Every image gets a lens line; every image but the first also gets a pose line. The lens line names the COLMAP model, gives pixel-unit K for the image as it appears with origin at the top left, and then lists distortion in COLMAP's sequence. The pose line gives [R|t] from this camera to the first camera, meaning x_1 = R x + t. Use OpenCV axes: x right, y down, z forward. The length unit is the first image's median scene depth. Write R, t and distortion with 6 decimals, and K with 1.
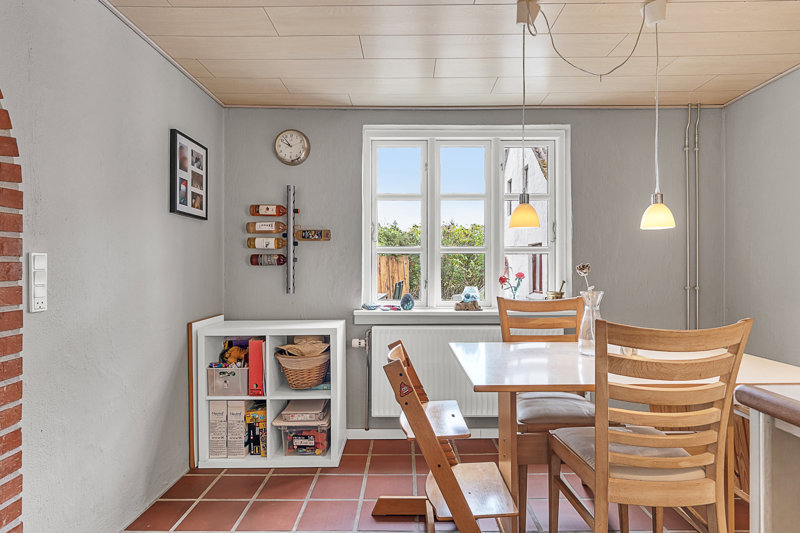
lens RADIAL K [[411.7, 0, 402.5], [0, 411.7, 265.0], [0, 0, 1]] dist [0.002142, 0.000707]
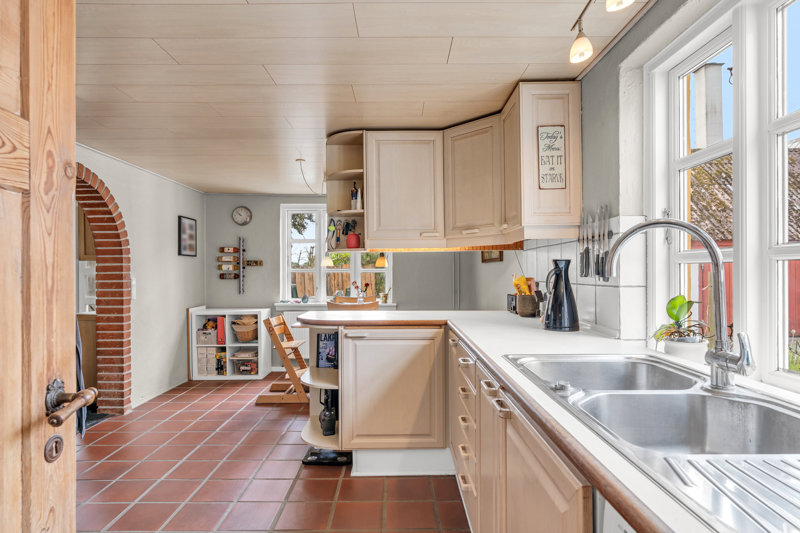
lens RADIAL K [[411.7, 0, 397.7], [0, 411.7, 272.0], [0, 0, 1]] dist [0.002142, 0.000707]
pose [[0.999994, -0.001517, 0.003088, 0.494914], [0.001499, 0.999982, 0.005781, -0.047773], [-0.003097, -0.005776, 0.999979, -0.999770]]
